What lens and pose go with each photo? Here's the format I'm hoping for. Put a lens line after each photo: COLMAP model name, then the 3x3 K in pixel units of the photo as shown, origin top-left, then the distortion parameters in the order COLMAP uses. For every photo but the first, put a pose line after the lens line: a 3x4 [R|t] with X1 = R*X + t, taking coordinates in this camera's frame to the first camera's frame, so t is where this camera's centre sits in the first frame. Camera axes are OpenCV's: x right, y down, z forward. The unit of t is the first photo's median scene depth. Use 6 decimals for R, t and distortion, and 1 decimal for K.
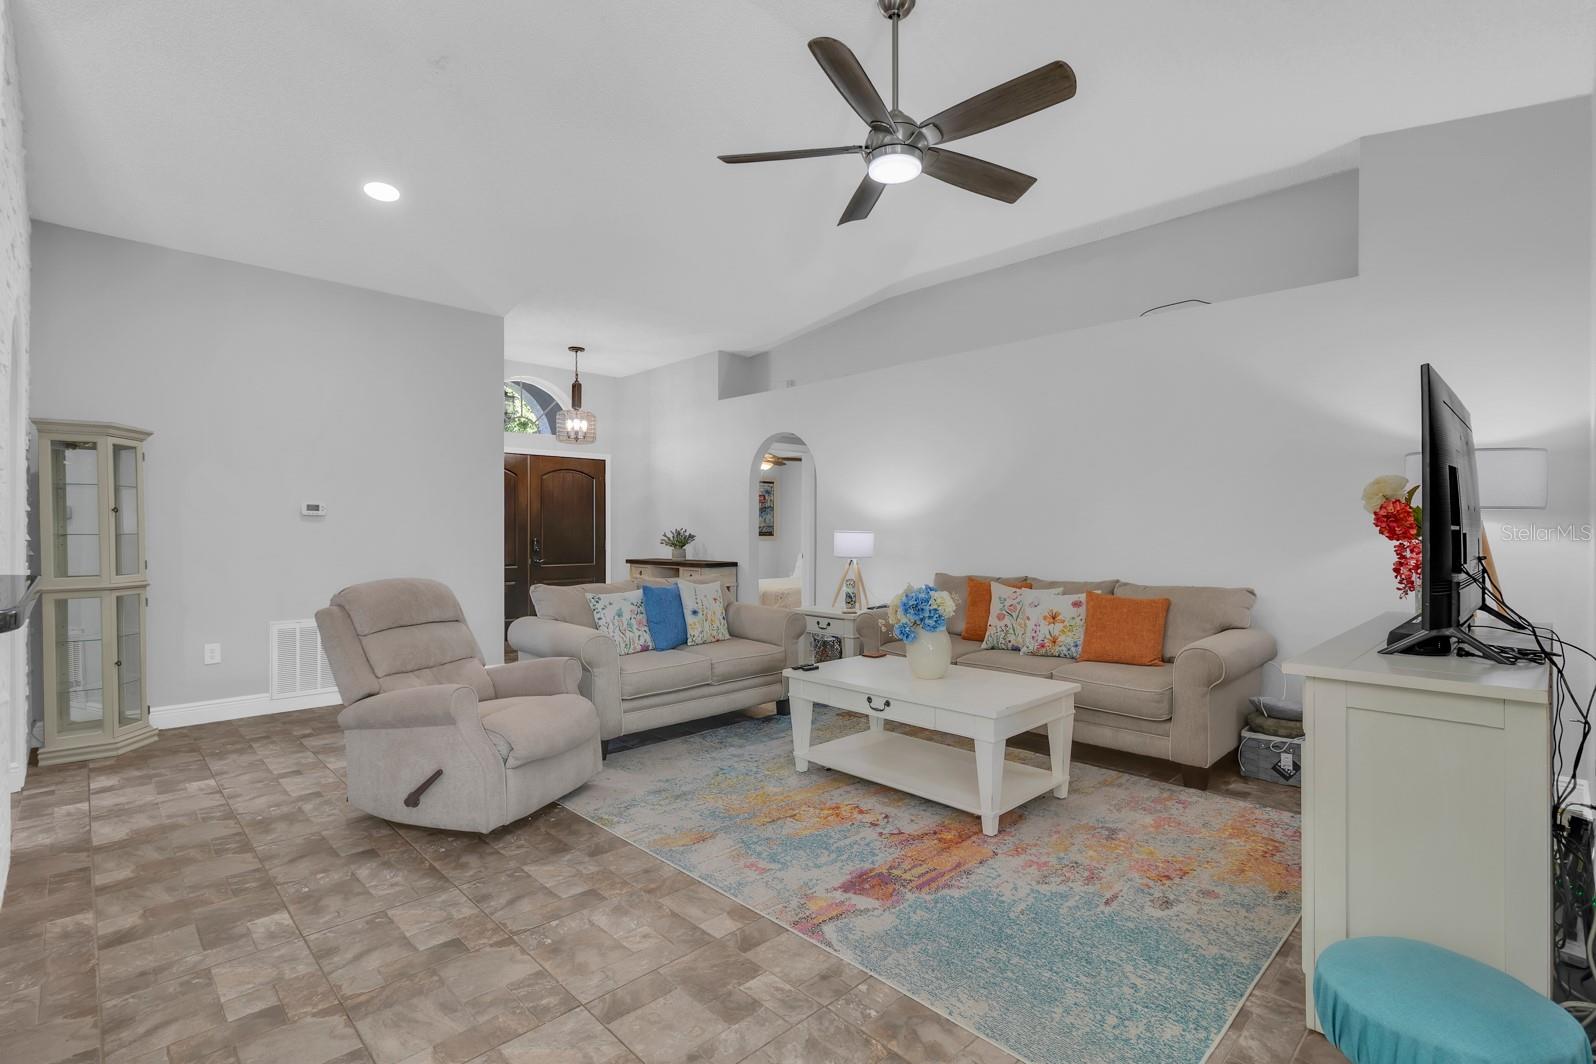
lens RADIAL K [[741.0, 0, 793.5], [0, 741.0, 528.0], [0, 0, 1]] dist [-0.000912, 0.002024]
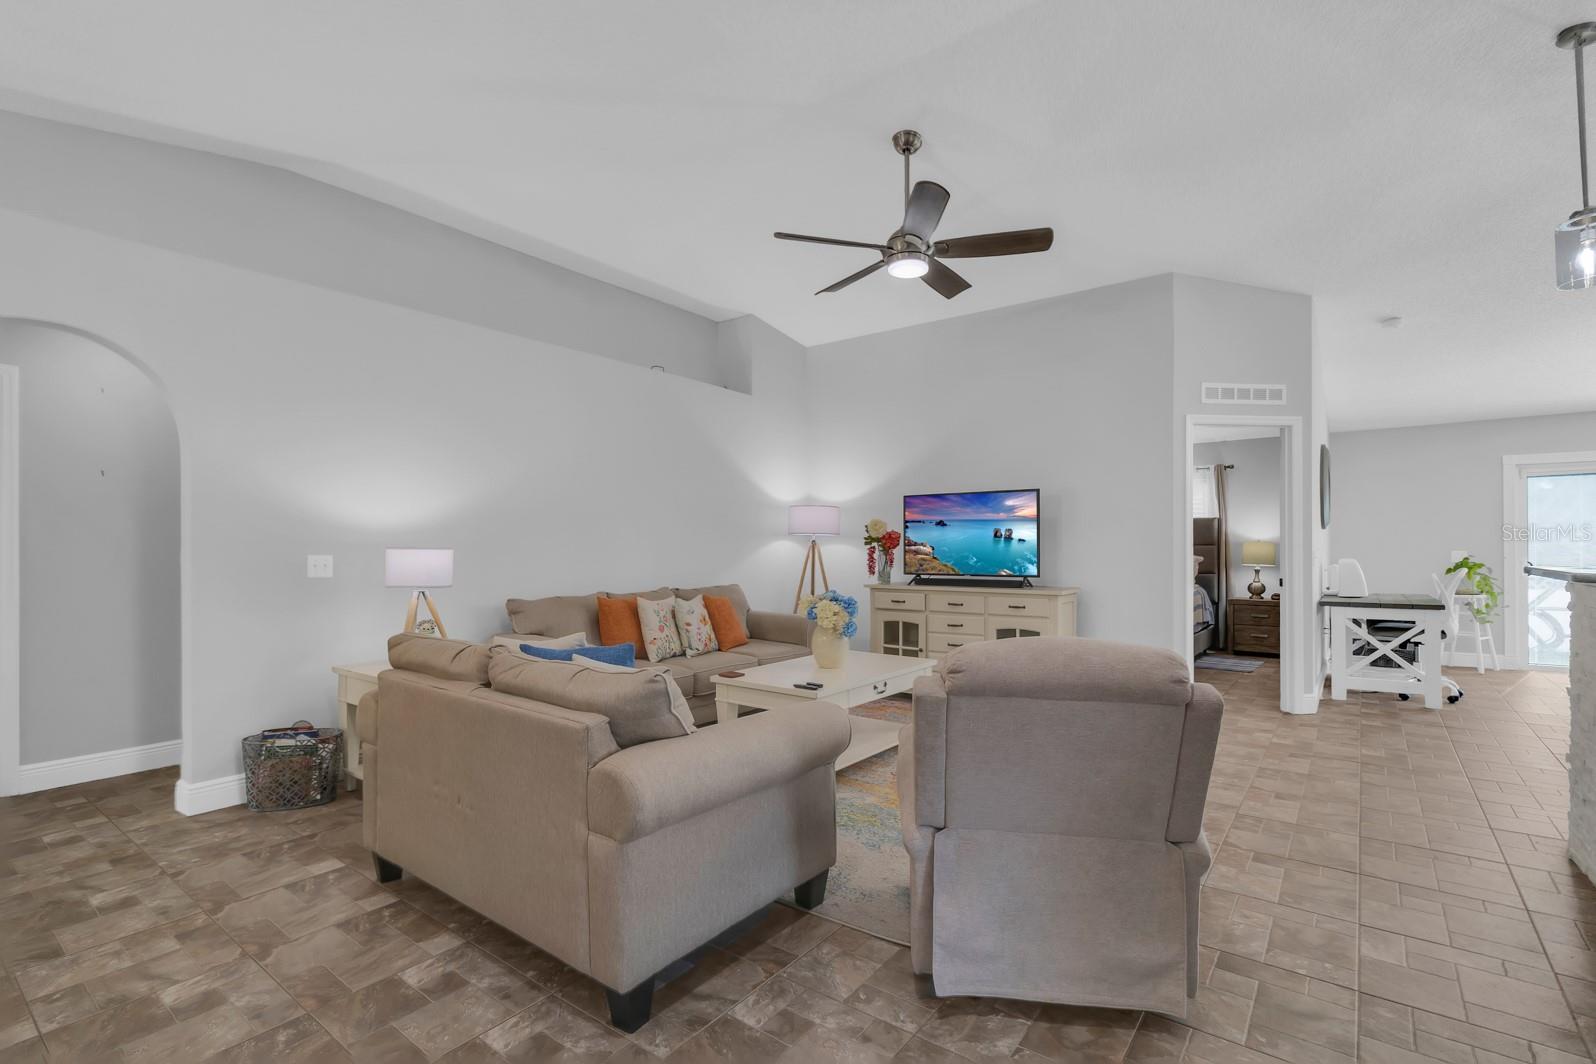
lens RADIAL K [[741.0, 0, 807.4], [0, 741.0, 538.2], [0, 0, 1]] dist [-0.000912, 0.002024]
pose [[-0.157389, 0.009800, 0.987488, -1.367376], [0.000575, 0.999951, -0.009832, 0.005118], [-0.987537, -0.000980, -0.157387, 1.673292]]
